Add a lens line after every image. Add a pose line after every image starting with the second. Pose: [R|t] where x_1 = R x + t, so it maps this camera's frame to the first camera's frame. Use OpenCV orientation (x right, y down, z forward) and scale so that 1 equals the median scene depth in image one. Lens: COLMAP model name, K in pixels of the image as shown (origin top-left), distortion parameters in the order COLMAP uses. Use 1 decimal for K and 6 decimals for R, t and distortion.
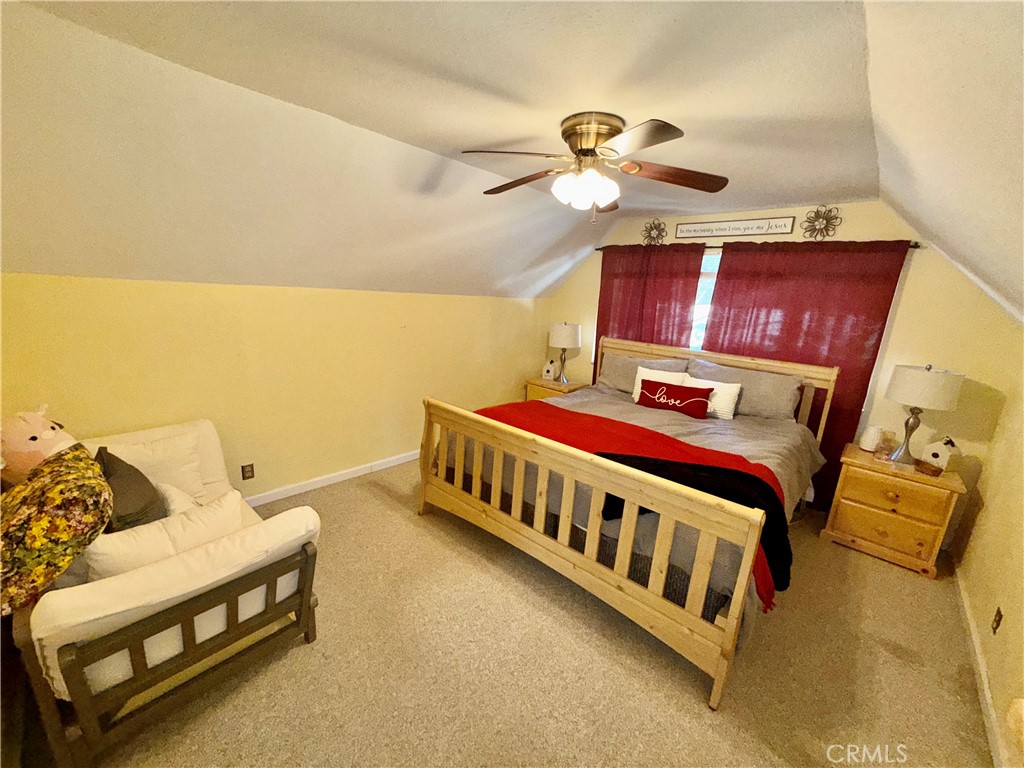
lens RADIAL K [[407.3, 0, 511.3], [0, 407.3, 386.4], [0, 0, 1]] dist [-0.002677, 0.000217]
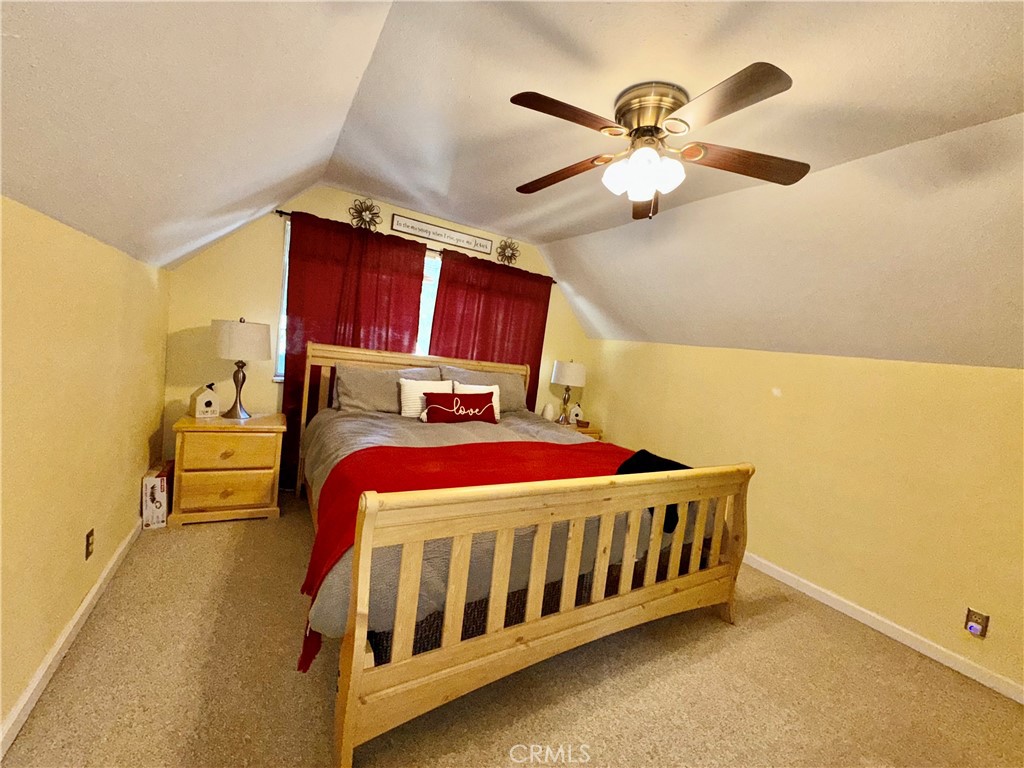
lens RADIAL K [[406.7, 0, 512.0], [0, 406.7, 384.0], [0, 0, 1]] dist [0.014126, 0.000039]
pose [[0.293590, -0.106185, 0.950016, -0.455034], [0.113174, 0.990683, 0.075756, -0.084325], [-0.949208, 0.085276, 0.302872, 0.605772]]
